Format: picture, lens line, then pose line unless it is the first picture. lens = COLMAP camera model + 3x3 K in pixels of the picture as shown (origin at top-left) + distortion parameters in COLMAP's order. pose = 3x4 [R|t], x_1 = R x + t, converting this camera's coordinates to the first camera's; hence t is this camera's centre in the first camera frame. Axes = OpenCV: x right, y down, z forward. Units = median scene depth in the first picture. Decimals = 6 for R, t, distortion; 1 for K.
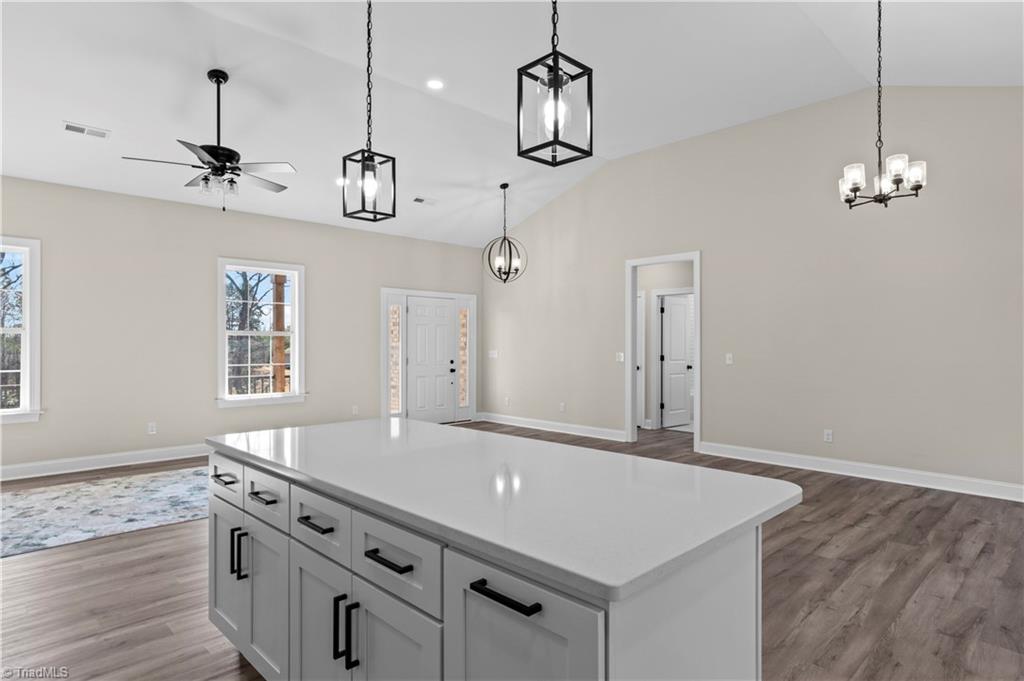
lens RADIAL K [[577.2, 0, 513.5], [0, 577.2, 337.5], [0, 0, 1]] dist [0.006224, 0.005650]
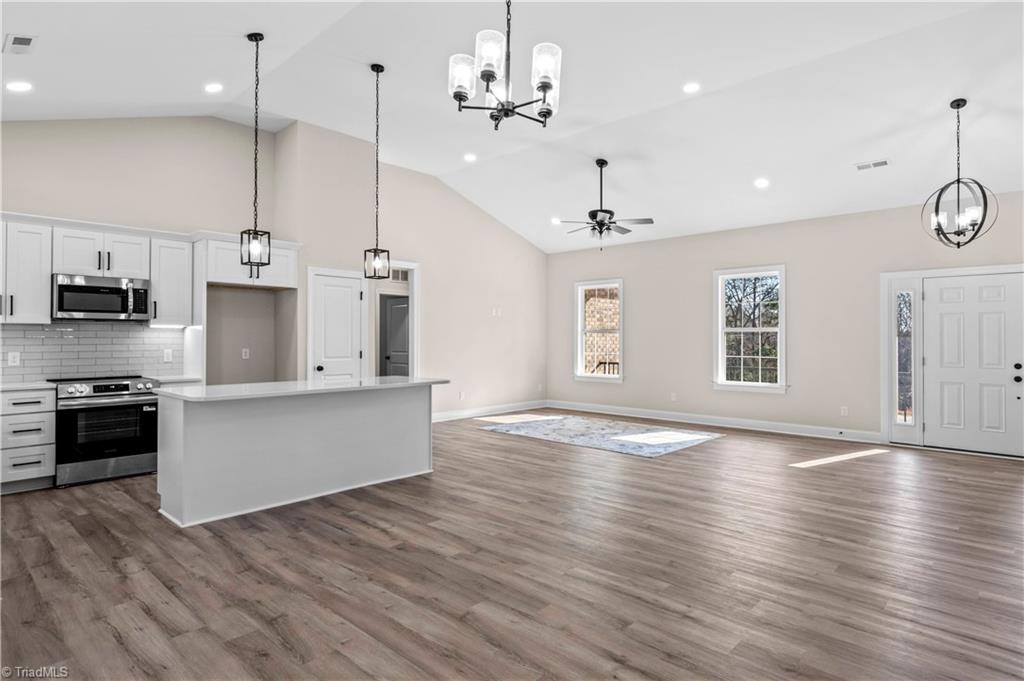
lens RADIAL K [[557.4, 0, 537.9], [0, 557.4, 330.9], [0, 0, 1]] dist [0.001245, -0.002120]
pose [[0.059014, -0.015373, -0.998139, 1.373807], [0.007660, 0.999859, -0.014947, 0.017827], [0.998228, -0.006763, 0.059123, 1.094479]]
